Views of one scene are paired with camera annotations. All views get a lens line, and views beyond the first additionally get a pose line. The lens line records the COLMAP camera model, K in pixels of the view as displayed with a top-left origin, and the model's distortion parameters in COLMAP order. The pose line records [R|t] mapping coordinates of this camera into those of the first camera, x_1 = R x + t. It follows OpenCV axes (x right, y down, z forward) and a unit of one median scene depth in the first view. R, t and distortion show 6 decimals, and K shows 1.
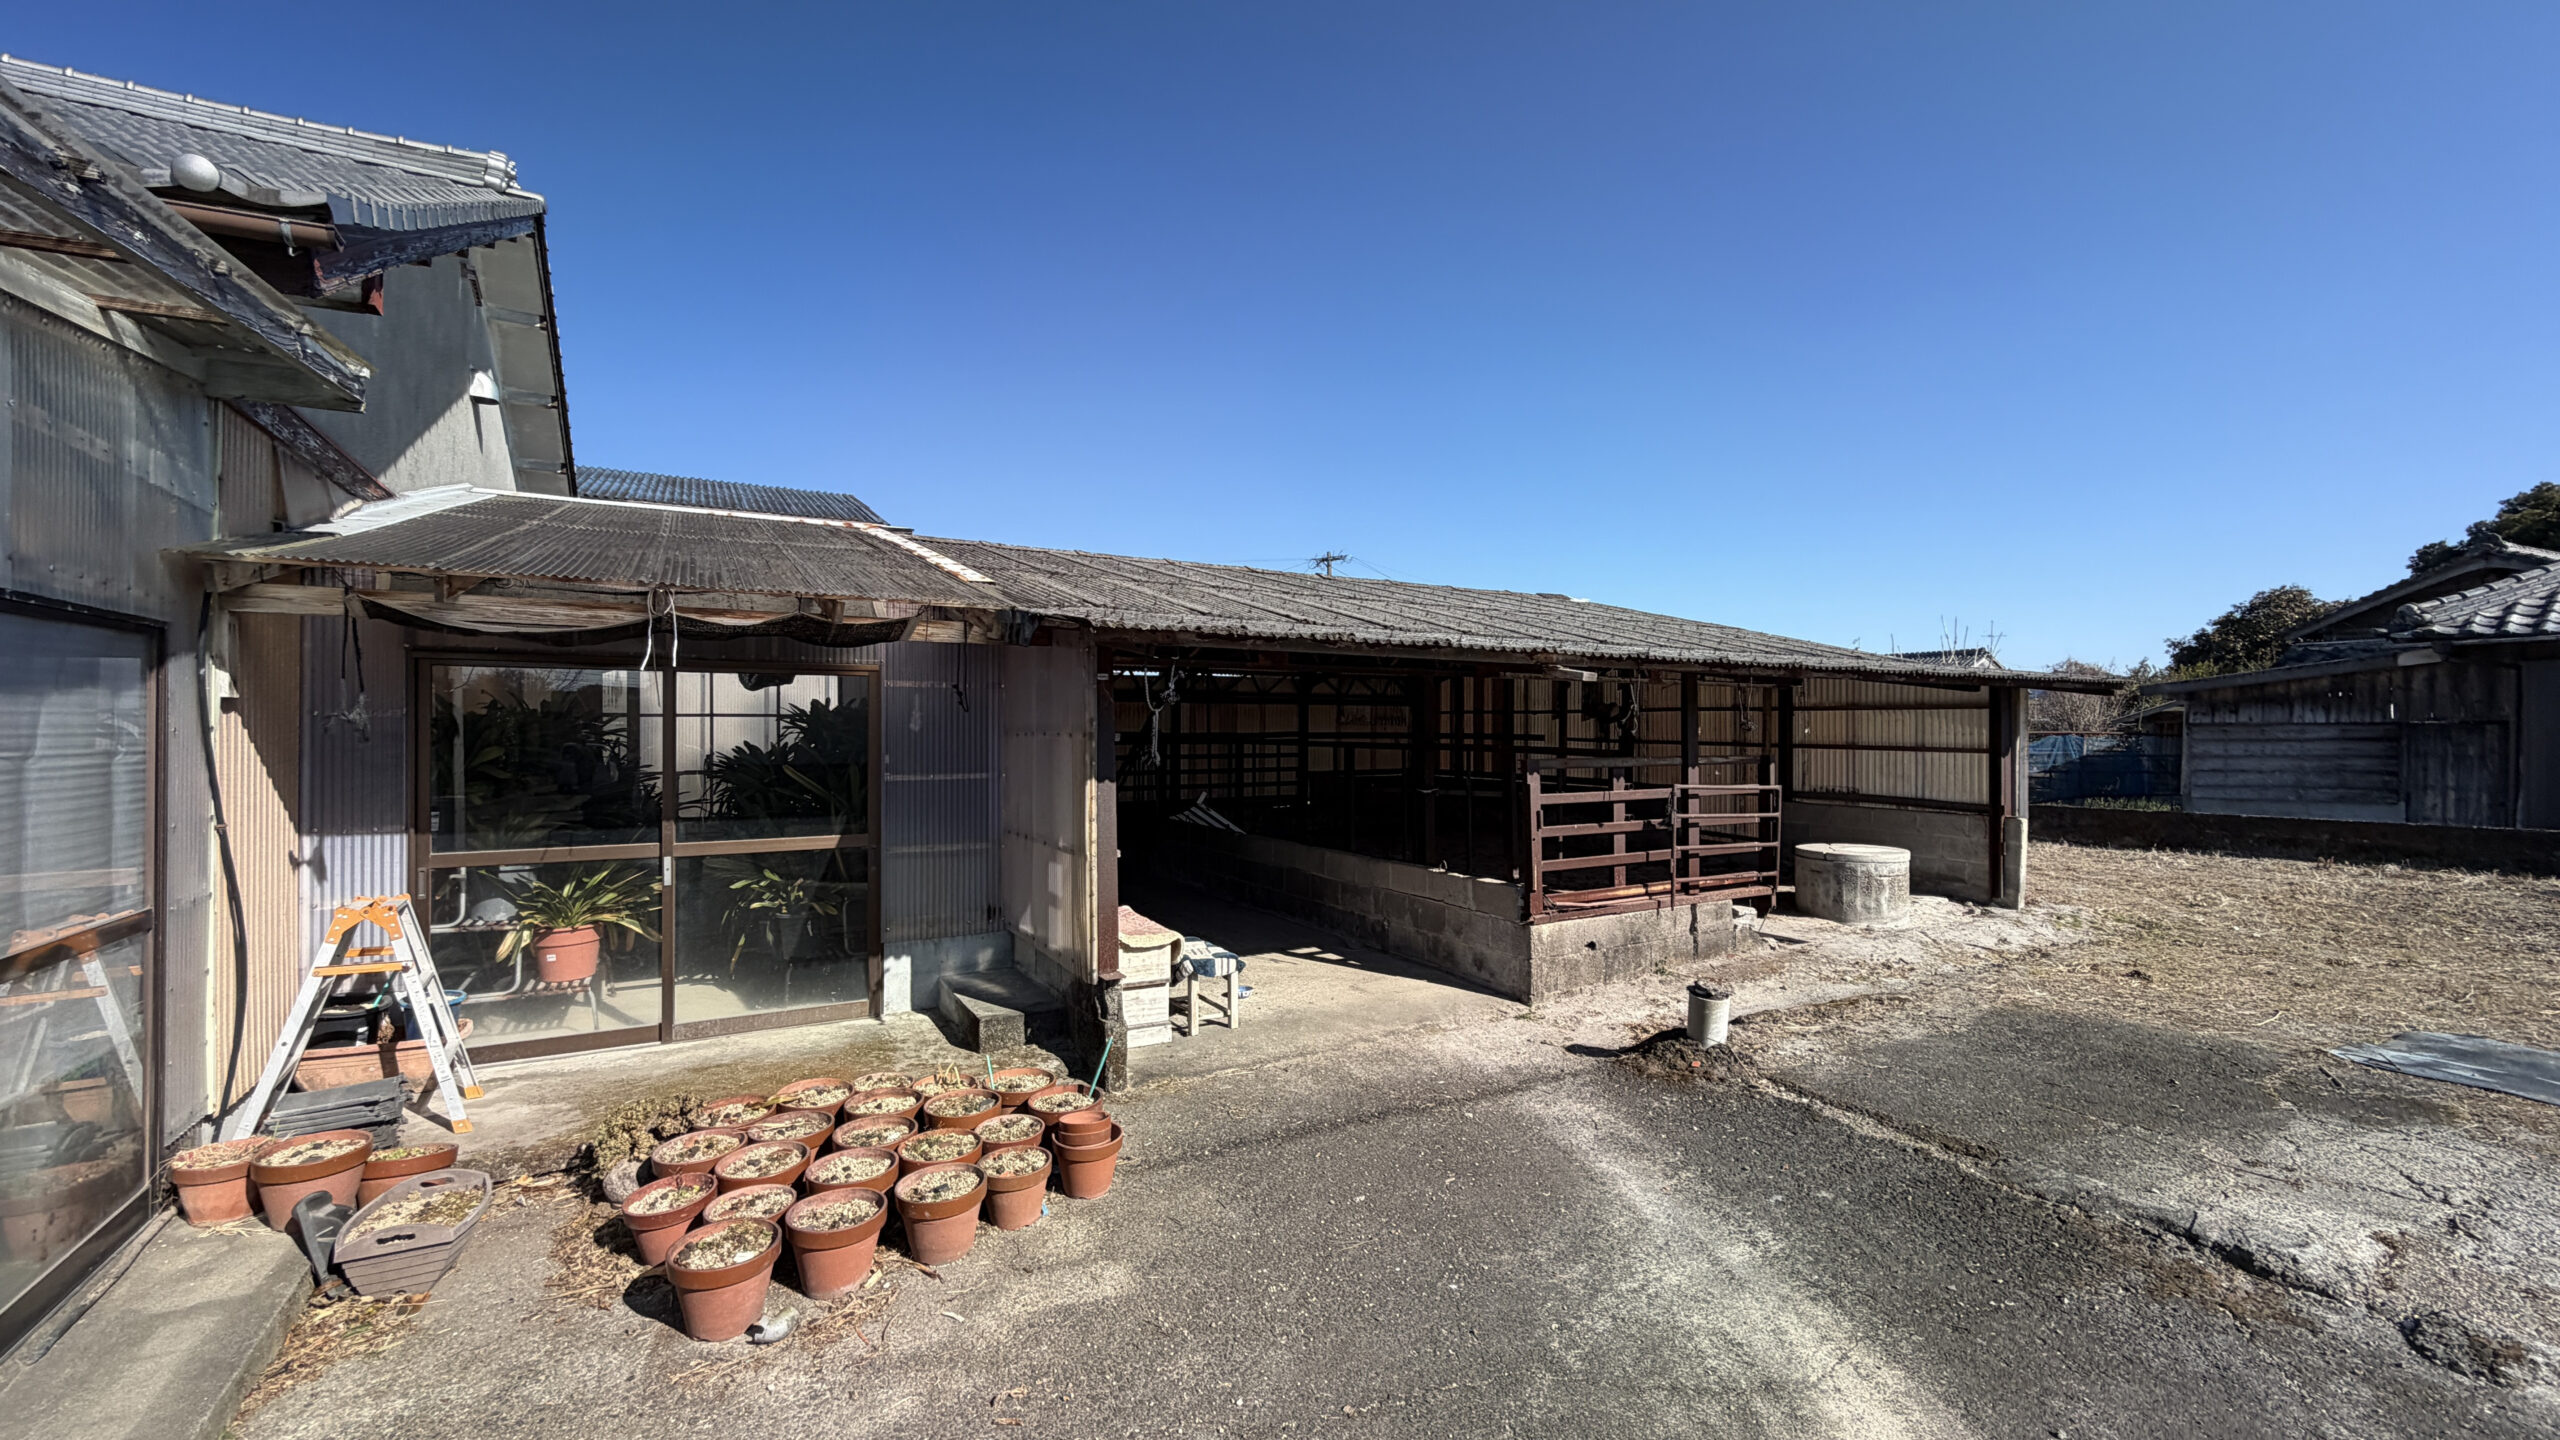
lens RADIAL K [[1022.1, 0, 1273.3], [0, 1022.1, 722.4], [0, 0, 1]] dist [0.000270, -0.000126]
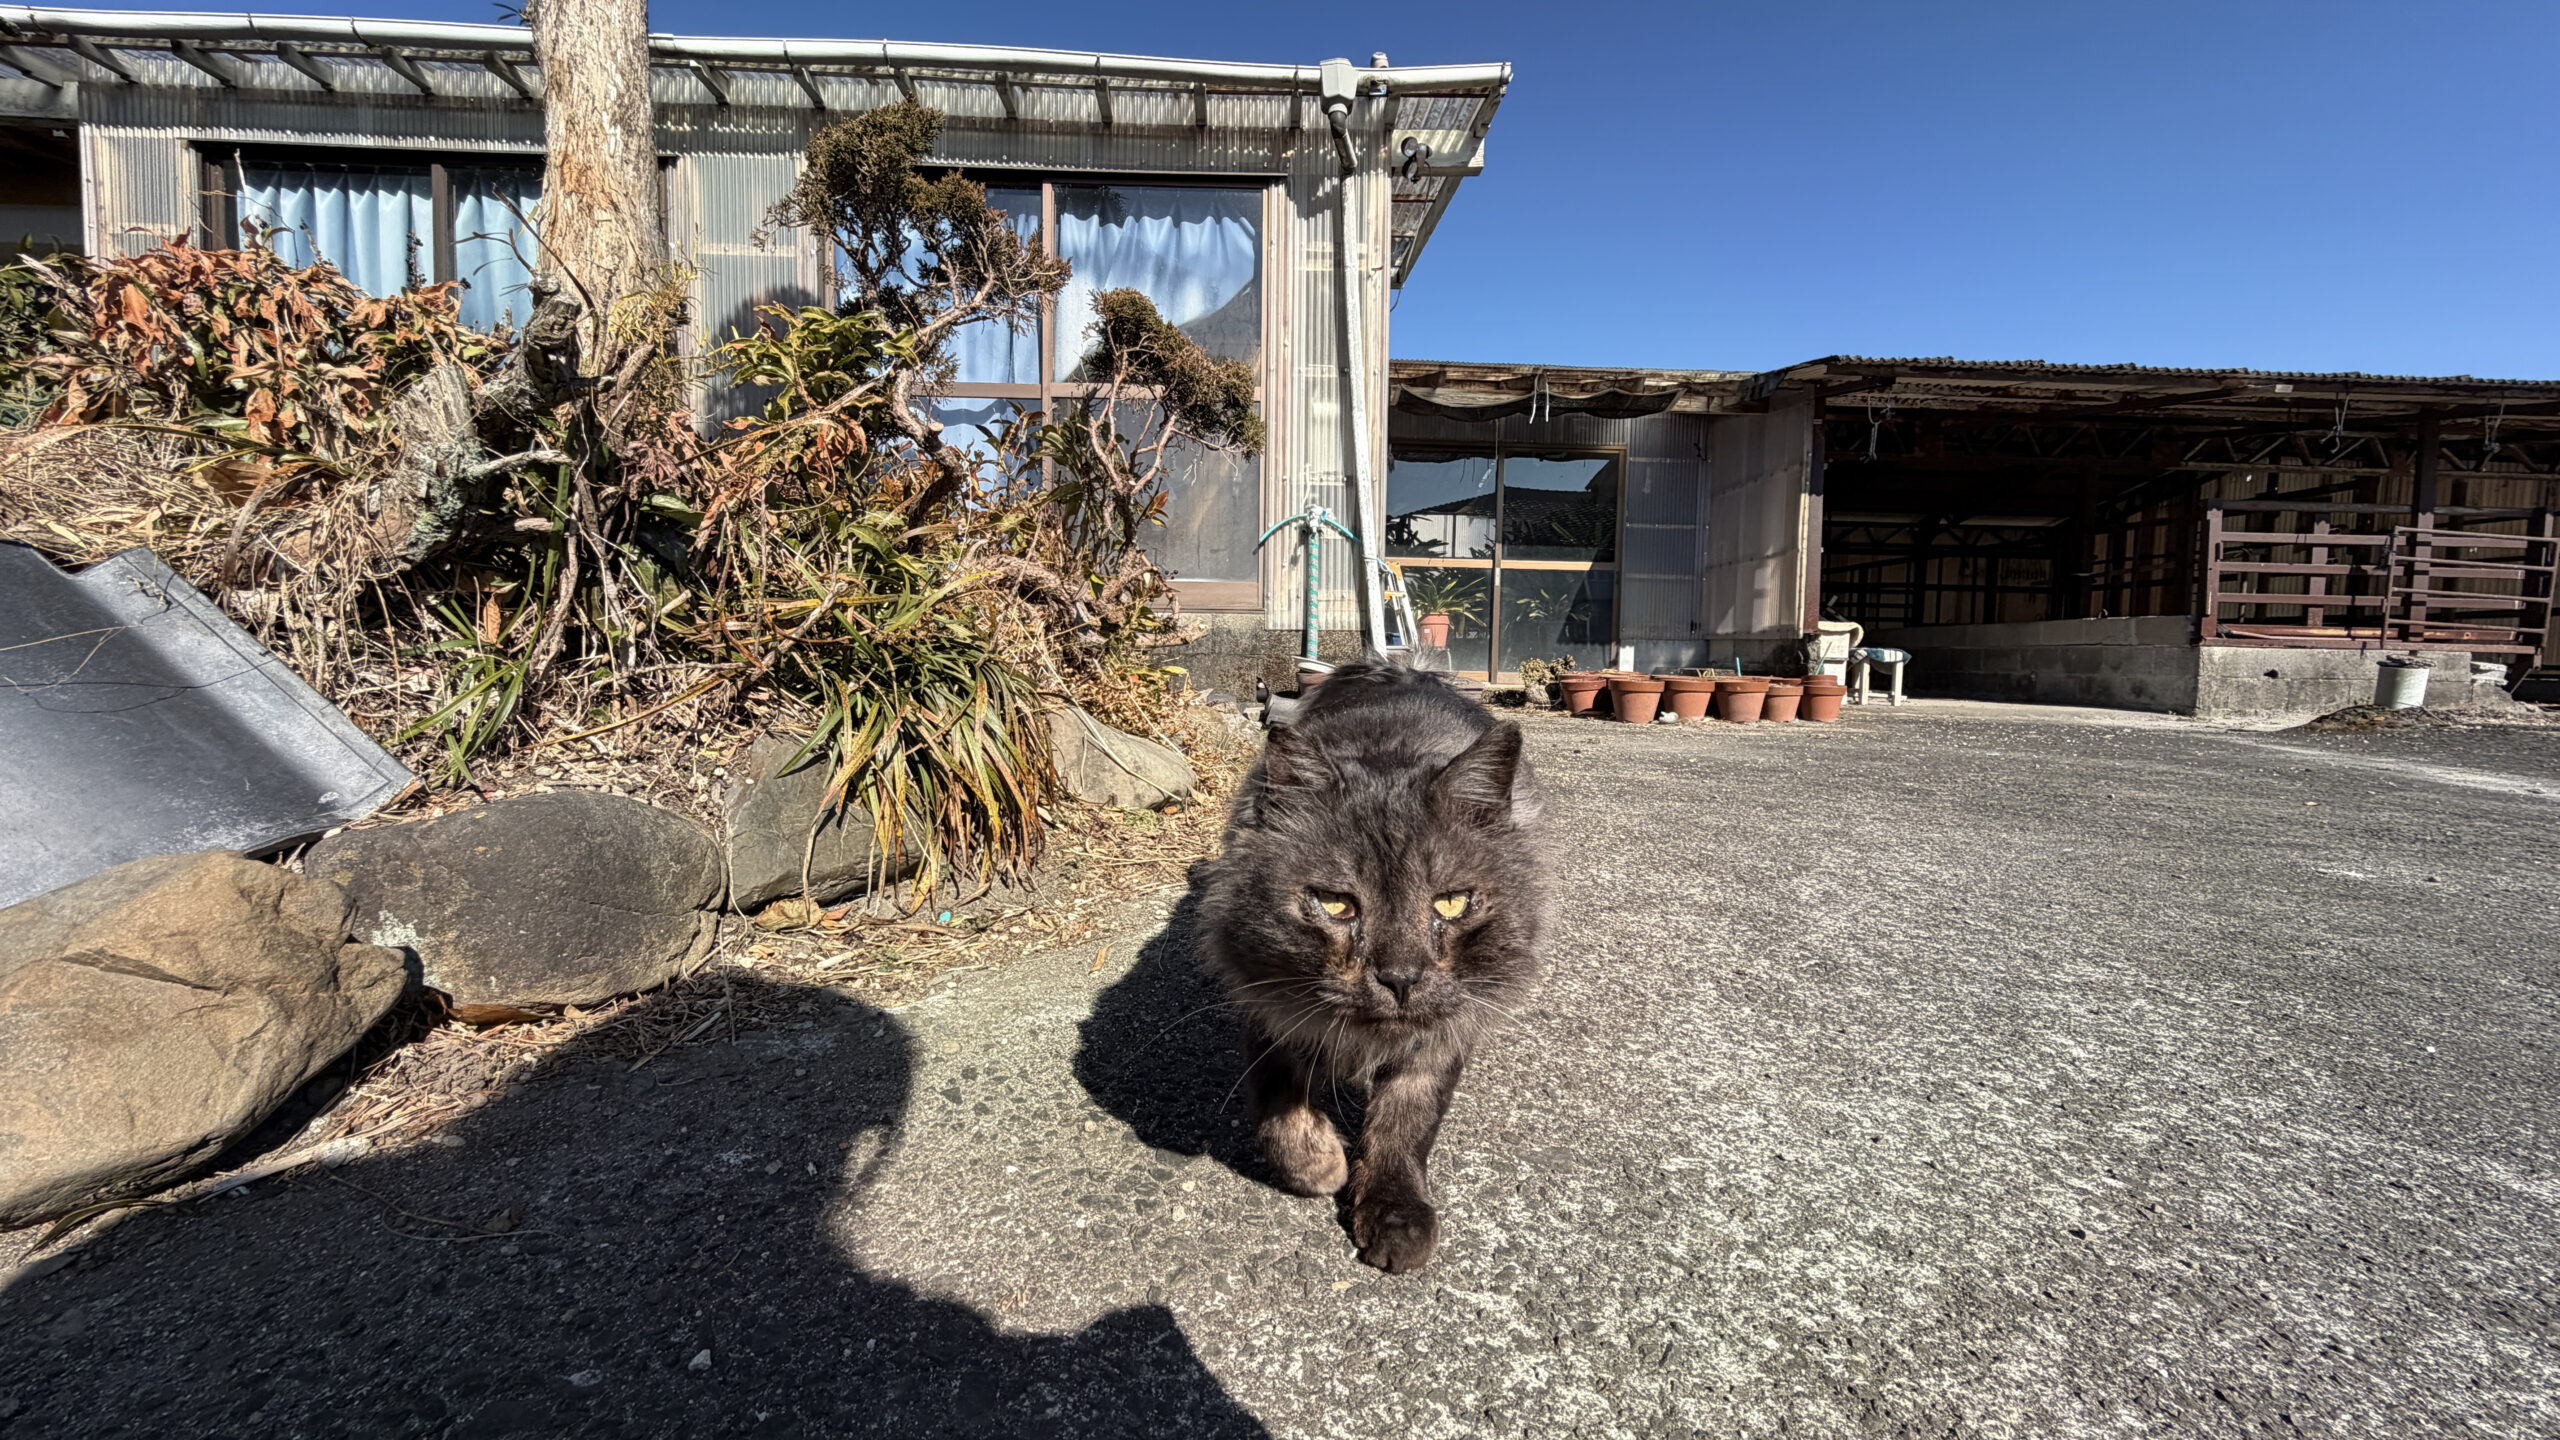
lens RADIAL K [[1022.1, 0, 1273.3], [0, 1022.1, 722.4], [0, 0, 1]] dist [0.000270, -0.000126]
pose [[0.877278, 0.049735, -0.477400, -0.102188], [-0.019815, 0.997522, 0.067509, 0.224715], [0.479574, -0.049764, 0.876089, -0.478586]]
